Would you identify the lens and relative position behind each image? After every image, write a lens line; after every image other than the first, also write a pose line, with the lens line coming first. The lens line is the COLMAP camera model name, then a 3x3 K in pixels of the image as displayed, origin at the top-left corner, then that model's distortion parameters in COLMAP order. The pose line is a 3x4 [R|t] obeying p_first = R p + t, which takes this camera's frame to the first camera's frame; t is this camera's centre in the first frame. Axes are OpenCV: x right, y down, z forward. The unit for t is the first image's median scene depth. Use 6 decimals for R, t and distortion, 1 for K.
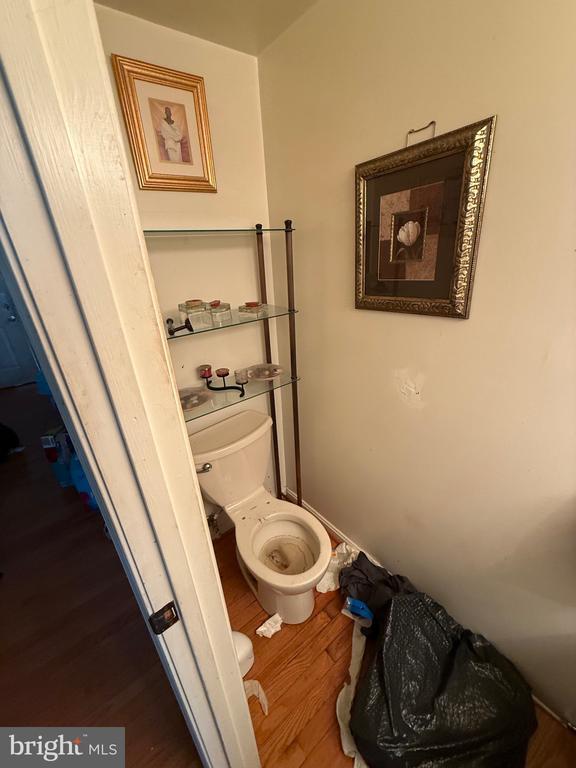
lens RADIAL K [[309.6, 0, 288.0], [0, 309.6, 384.0], [0, 0, 1]] dist [0.000803, 0.000212]
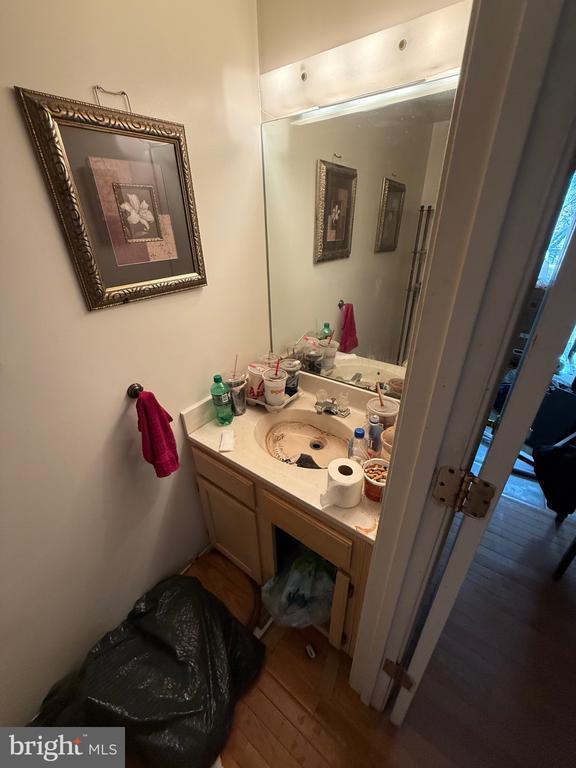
lens RADIAL K [[309.6, 0, 288.0], [0, 309.6, 384.0], [0, 0, 1]] dist [0.000803, 0.000212]
pose [[-0.274467, -0.386189, 0.880639, -0.213327], [0.408559, 0.782204, 0.470357, -0.093061], [-0.870487, 0.488891, -0.056908, 0.256441]]
